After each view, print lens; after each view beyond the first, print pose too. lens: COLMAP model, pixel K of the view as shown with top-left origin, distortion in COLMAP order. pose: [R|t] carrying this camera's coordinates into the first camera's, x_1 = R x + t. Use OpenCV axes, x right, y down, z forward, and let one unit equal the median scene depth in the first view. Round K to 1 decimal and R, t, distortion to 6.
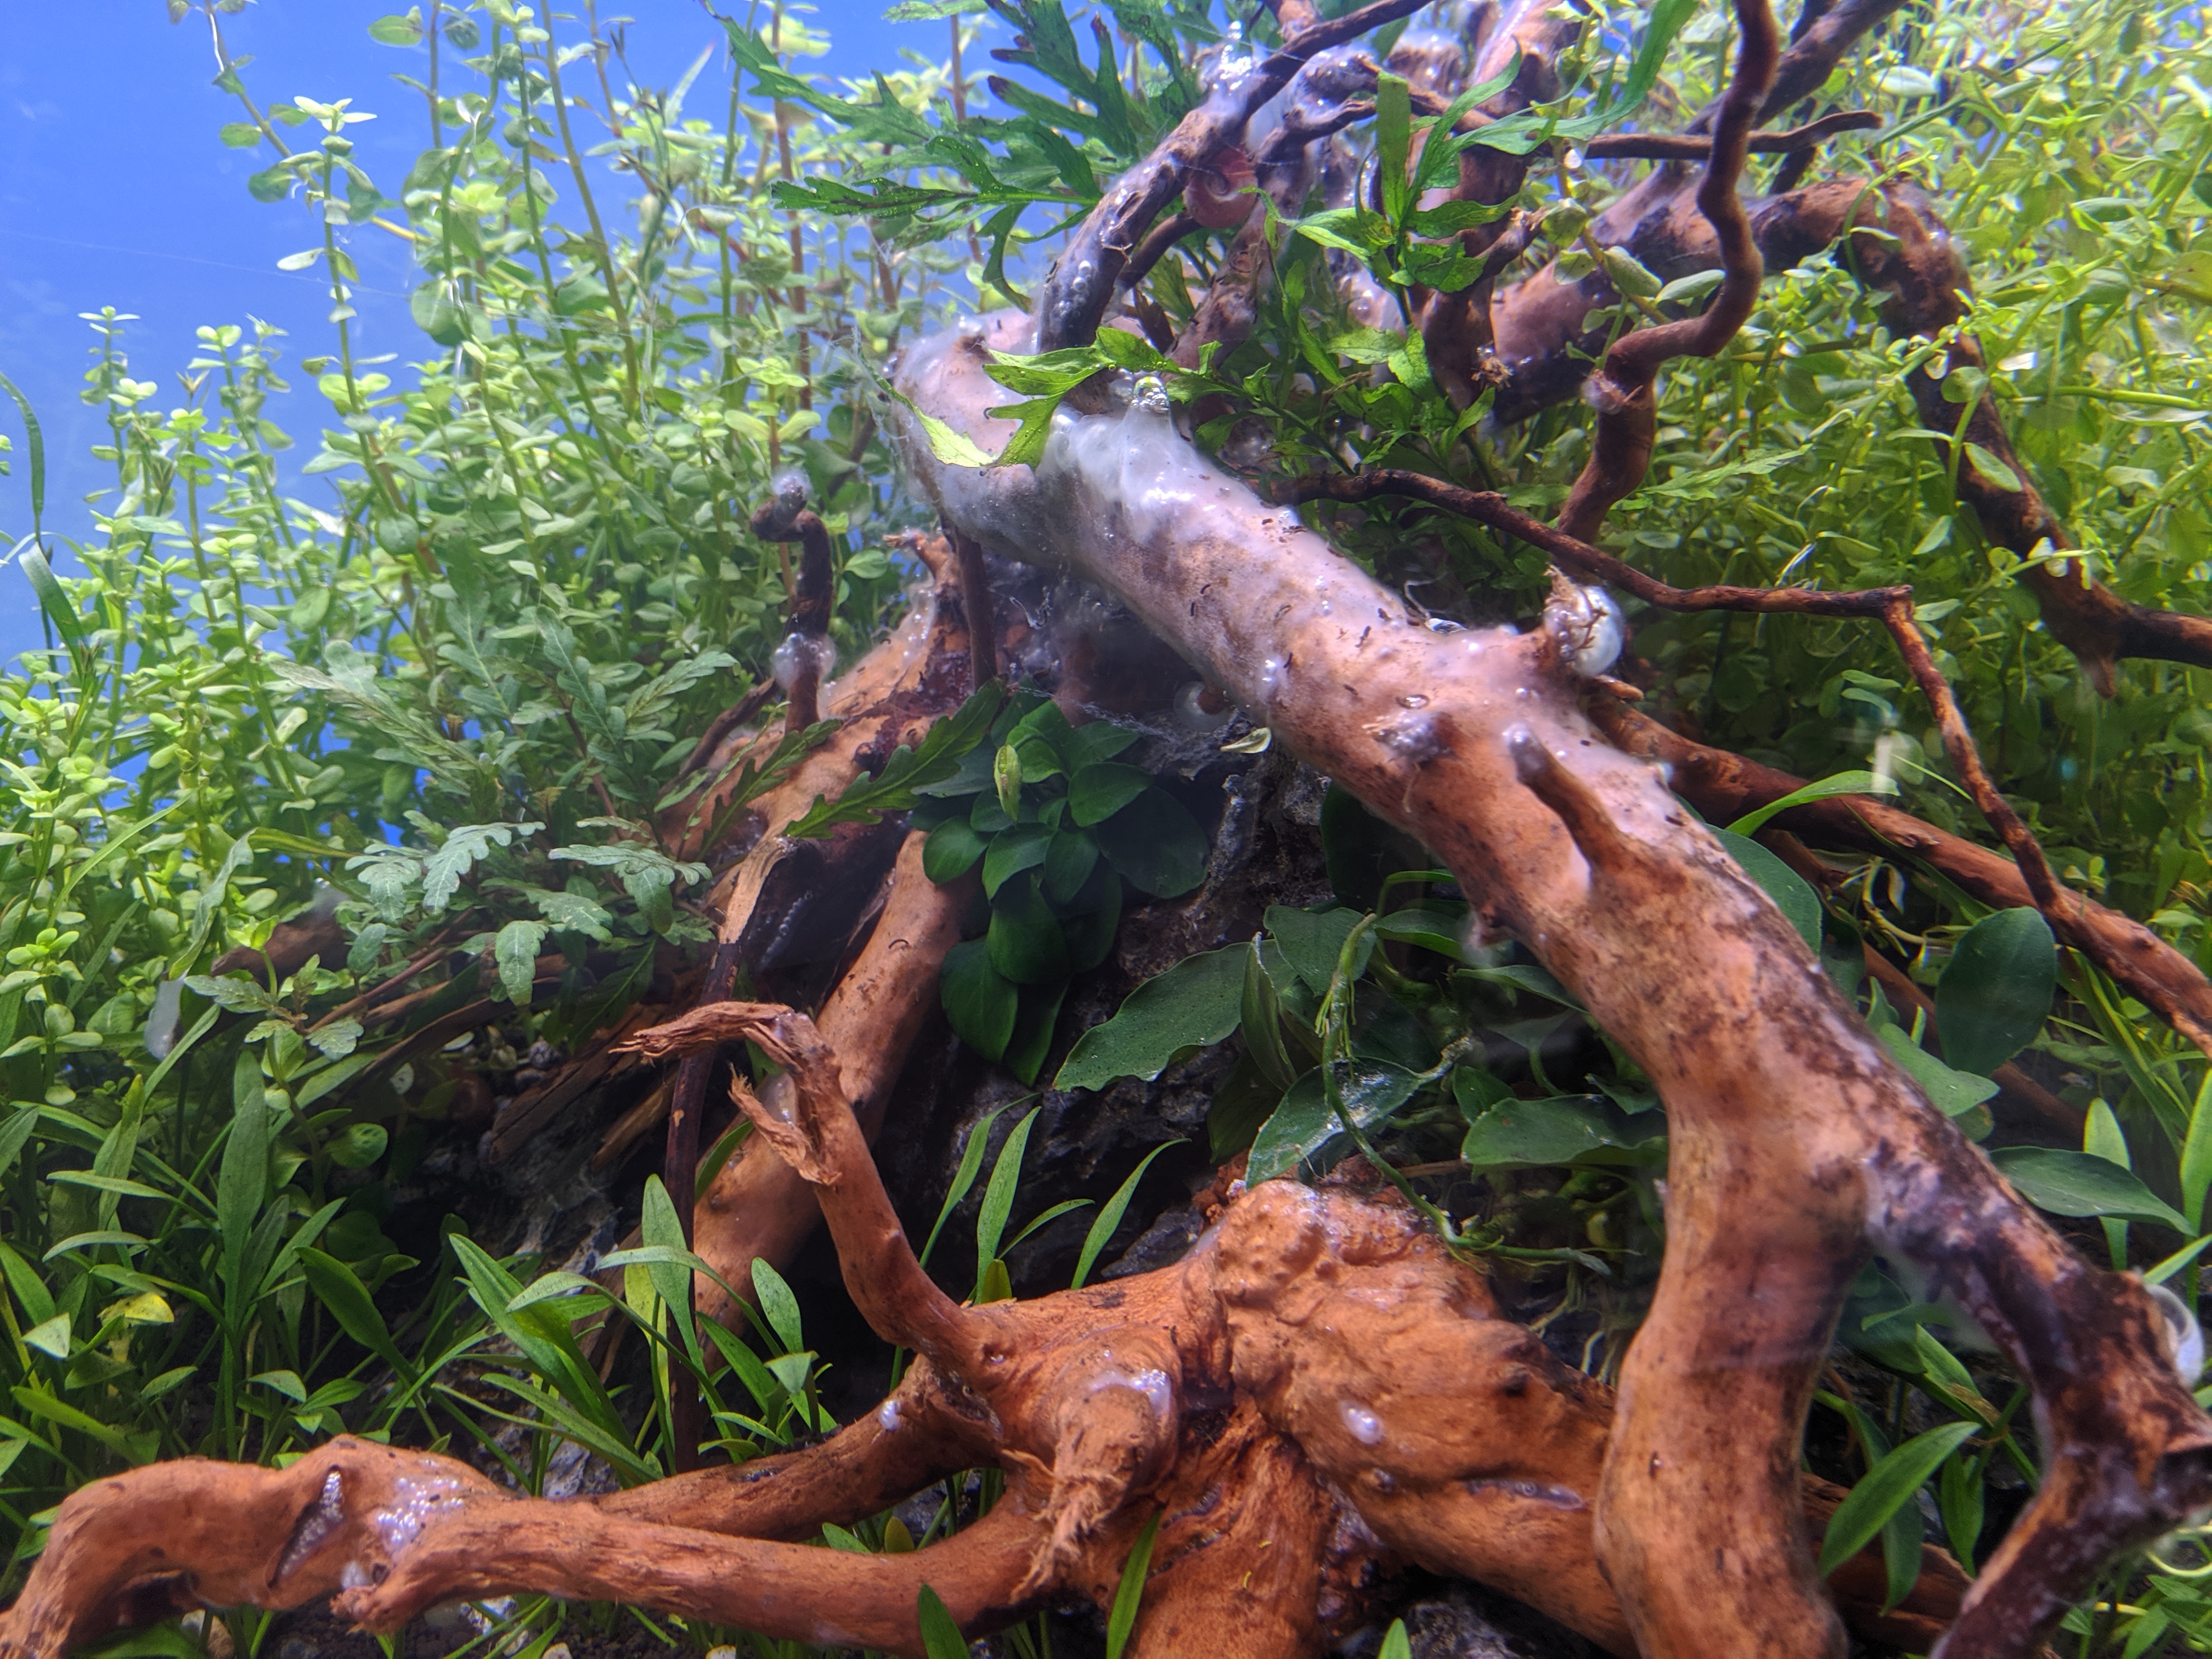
lens RADIAL K [[1729.8, 0, 1150.5], [0, 1729.8, 832.2], [0, 0, 1]] dist [-0.009452, 0.002289]
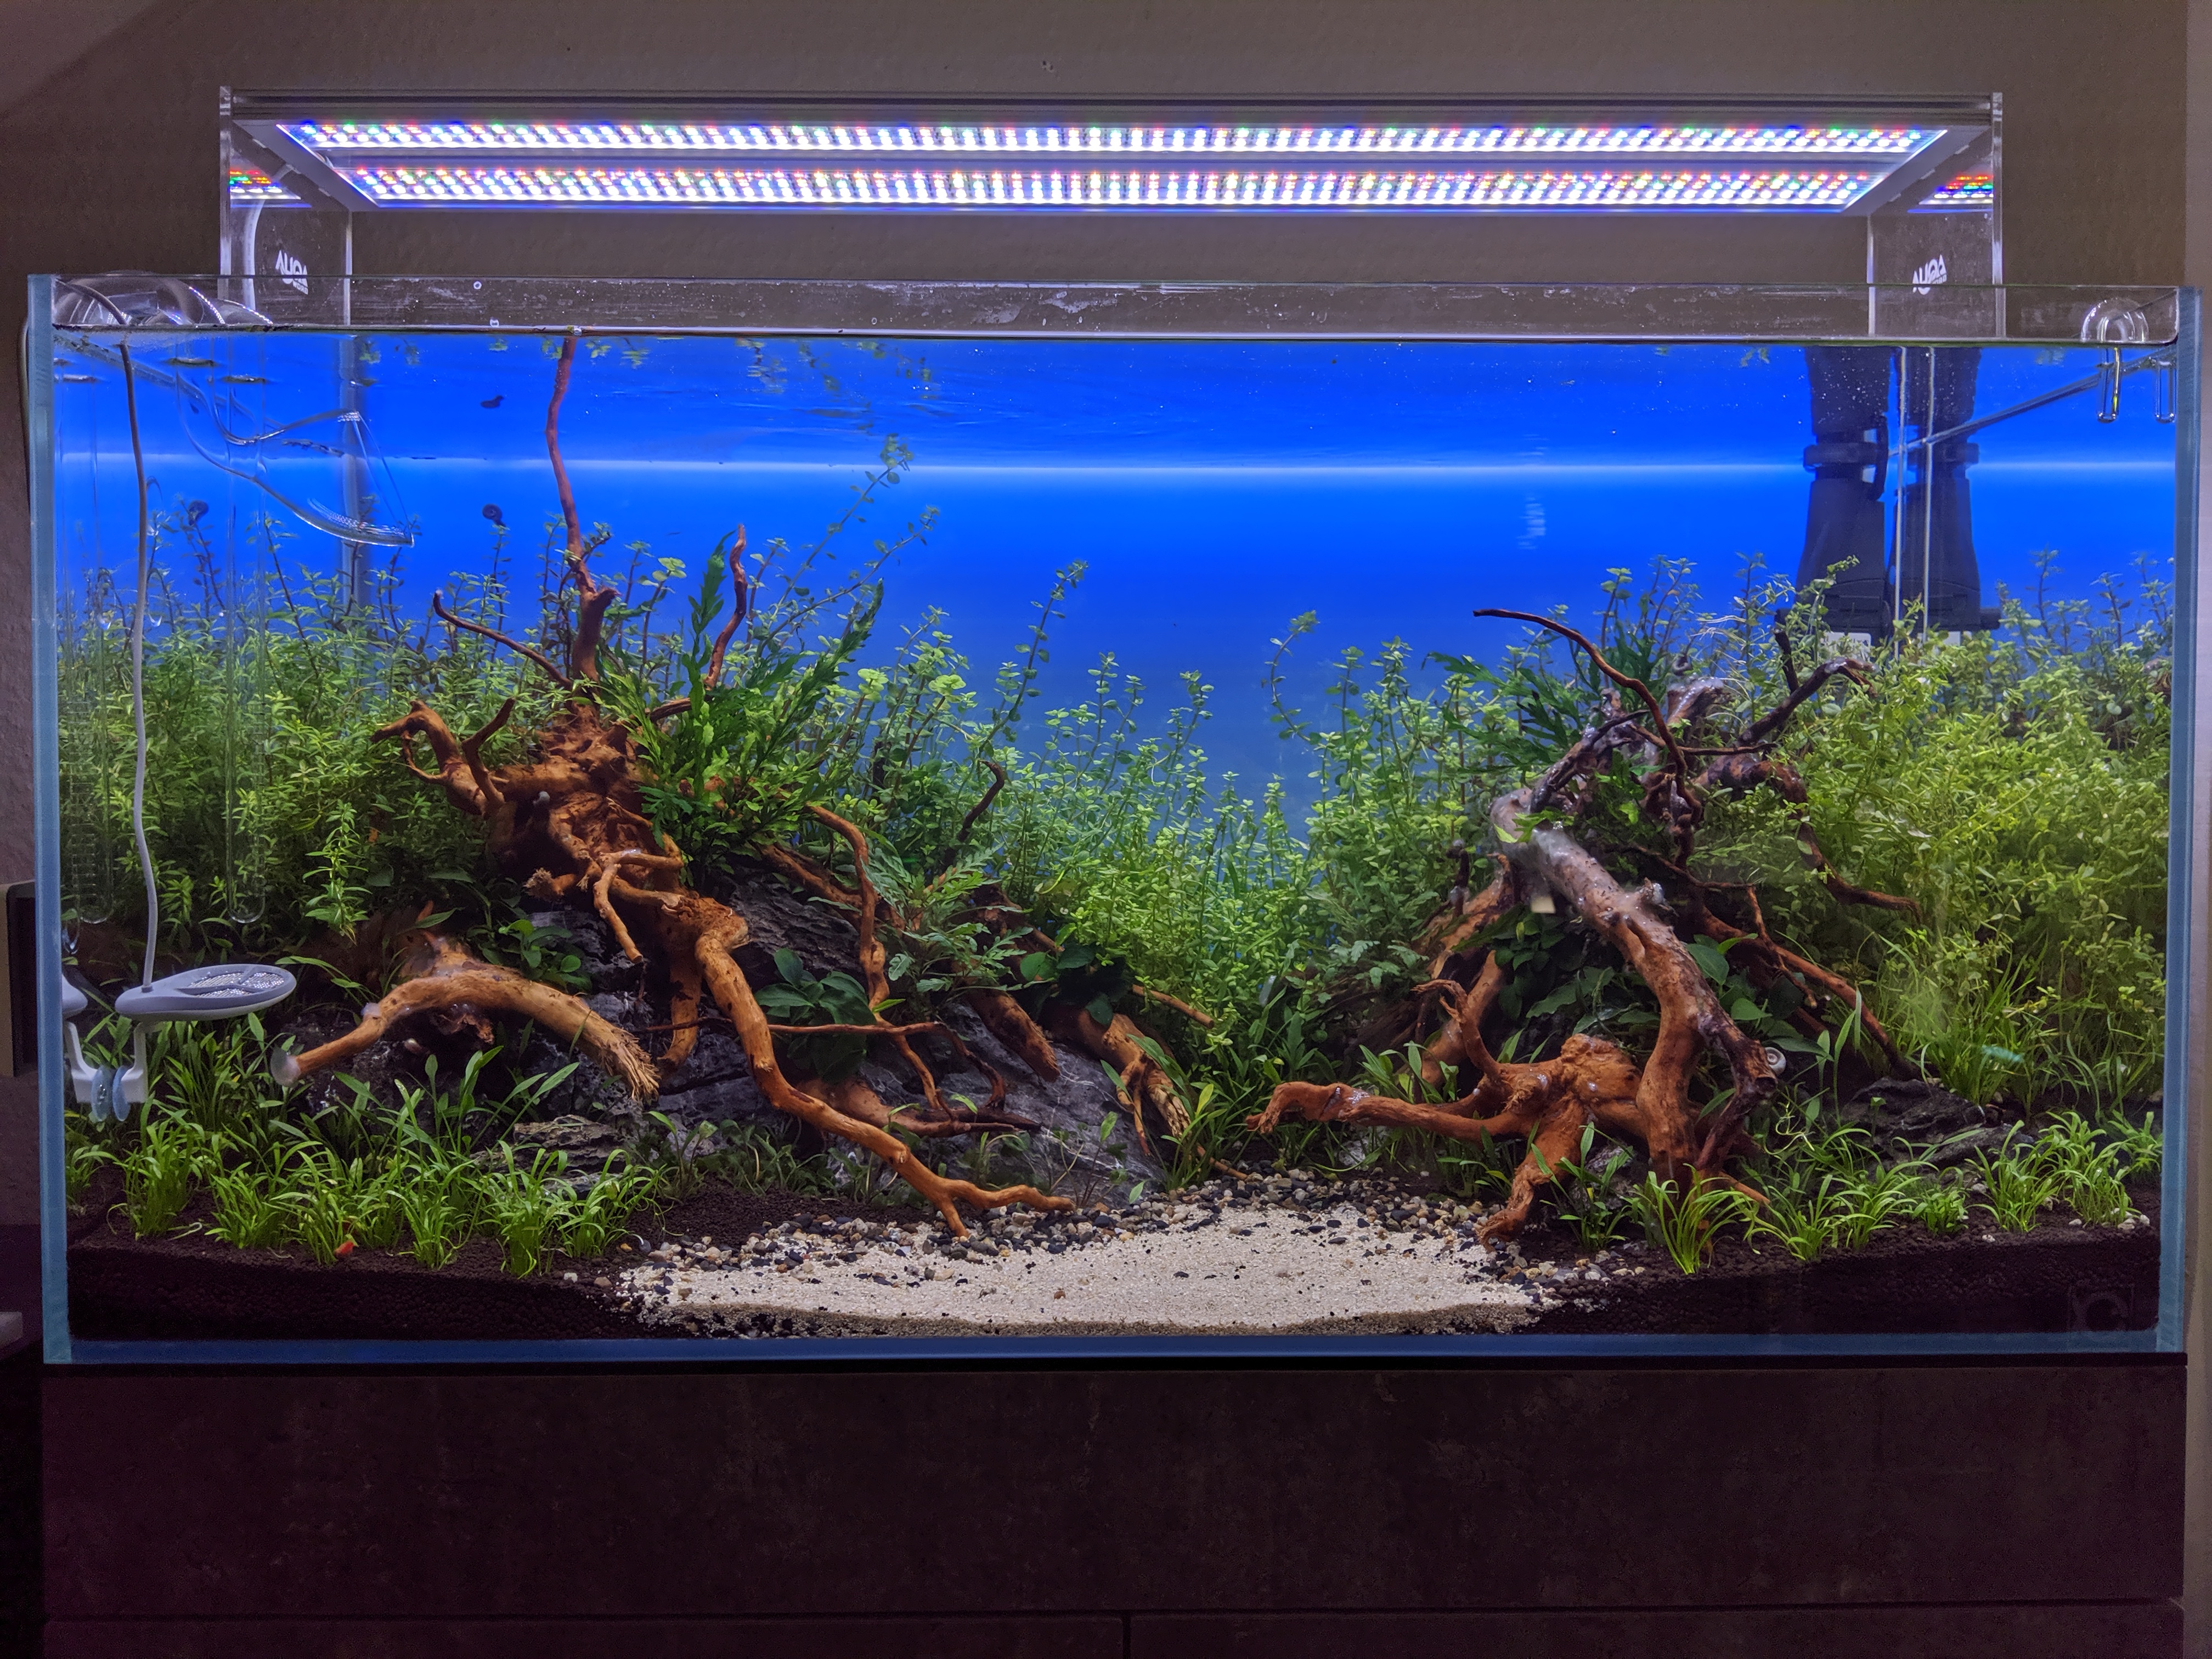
lens RADIAL K [[1729.8, 0, 1150.5], [0, 1729.8, 832.2], [0, 0, 1]] dist [-0.009452, 0.002289]
pose [[0.935395, 0.014665, -0.353300, 0.436175], [-0.062133, 0.990411, -0.123390, 0.239436], [0.348103, 0.137370, 0.927337, -2.420879]]
